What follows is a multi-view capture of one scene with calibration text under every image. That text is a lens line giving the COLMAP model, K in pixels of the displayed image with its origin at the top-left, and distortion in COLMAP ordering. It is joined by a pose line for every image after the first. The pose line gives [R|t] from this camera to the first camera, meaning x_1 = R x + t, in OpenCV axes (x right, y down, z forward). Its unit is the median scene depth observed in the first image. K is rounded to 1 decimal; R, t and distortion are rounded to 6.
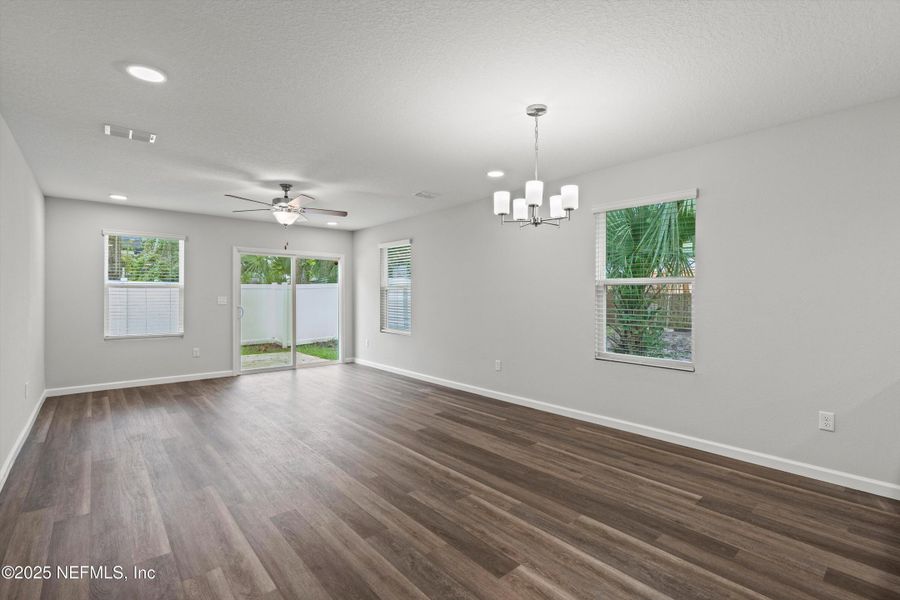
lens RADIAL K [[407.6, 0, 444.8], [0, 407.6, 298.8], [0, 0, 1]] dist [0.004658, 0.000102]
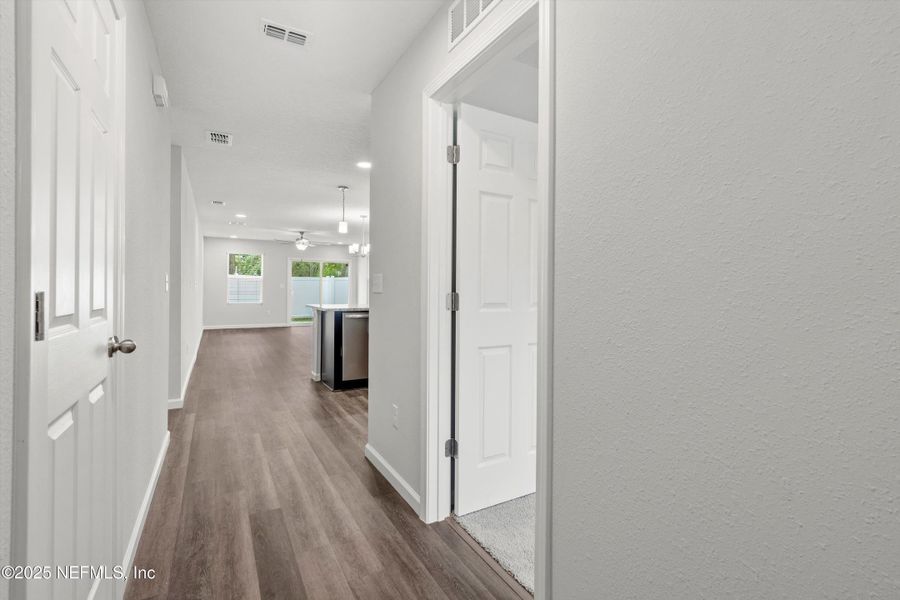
lens RADIAL K [[407.6, 0, 449.6], [0, 407.6, 292.3], [0, 0, 1]] dist [0.004658, 0.000102]
pose [[0.982259, 0.009056, -0.187313, 0.589177], [-0.008245, 0.999953, 0.005110, 0.017781], [0.187350, -0.003475, 0.982287, -0.730936]]
